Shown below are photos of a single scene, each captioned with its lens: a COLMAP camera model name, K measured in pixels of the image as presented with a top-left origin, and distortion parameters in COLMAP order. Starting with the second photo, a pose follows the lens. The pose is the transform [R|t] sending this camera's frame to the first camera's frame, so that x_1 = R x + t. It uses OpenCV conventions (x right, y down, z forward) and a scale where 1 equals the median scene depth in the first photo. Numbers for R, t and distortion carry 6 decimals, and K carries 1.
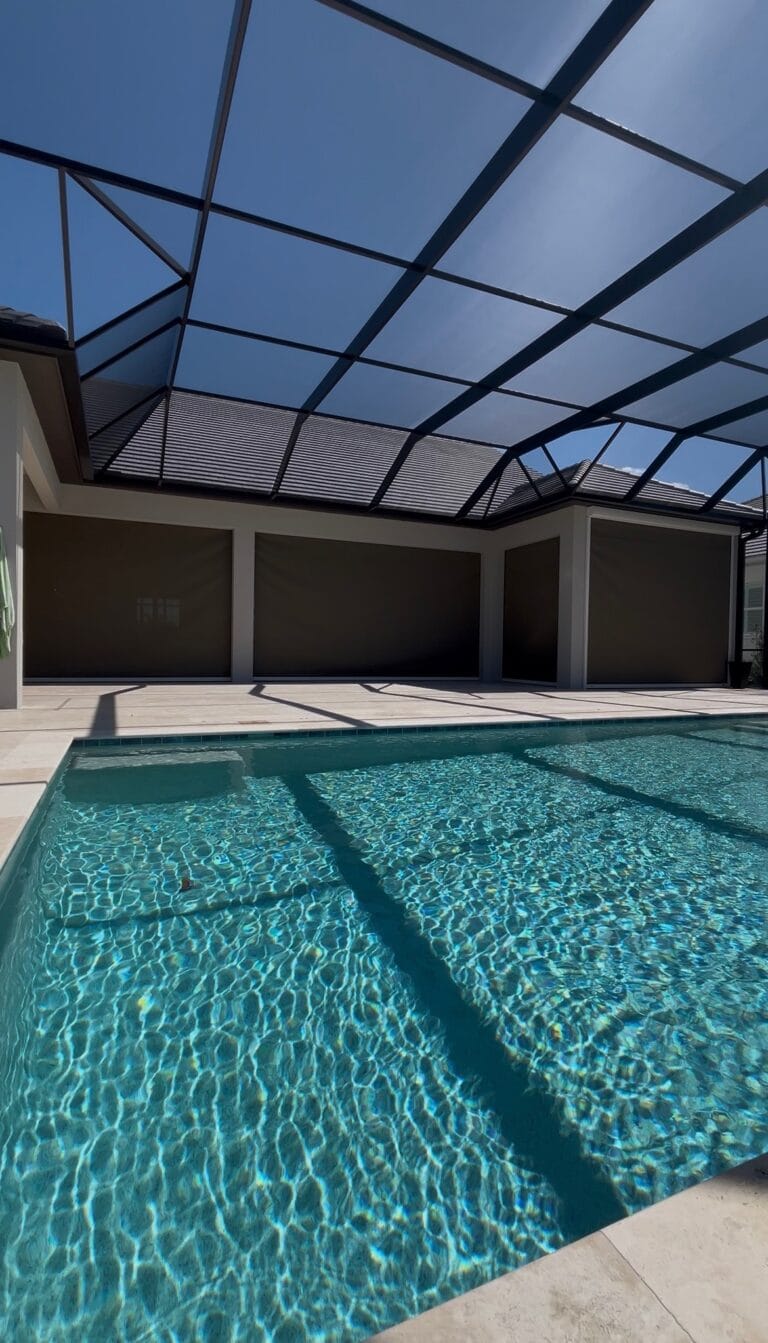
lens RADIAL K [[607.0, 0, 386.2], [0, 607.0, 675.0], [0, 0, 1]] dist [-0.001707, 0.000364]
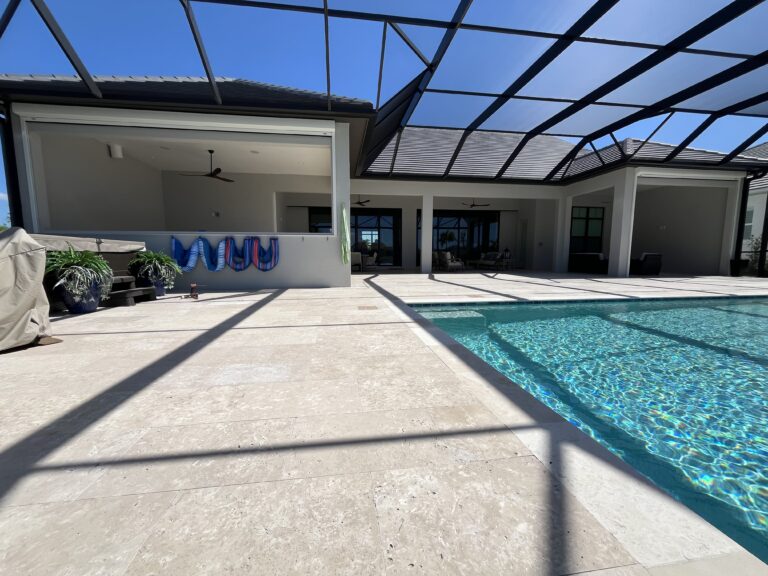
lens RADIAL K [[309.2, 0, 379.3], [0, 309.2, 289.0], [0, 0, 1]] dist [0.003091, -0.000579]
pose [[0.965900, 0.012368, -0.258619, -0.139409], [0.006990, 0.997249, 0.073798, -0.014720], [0.258820, -0.073089, 0.963156, -0.026533]]
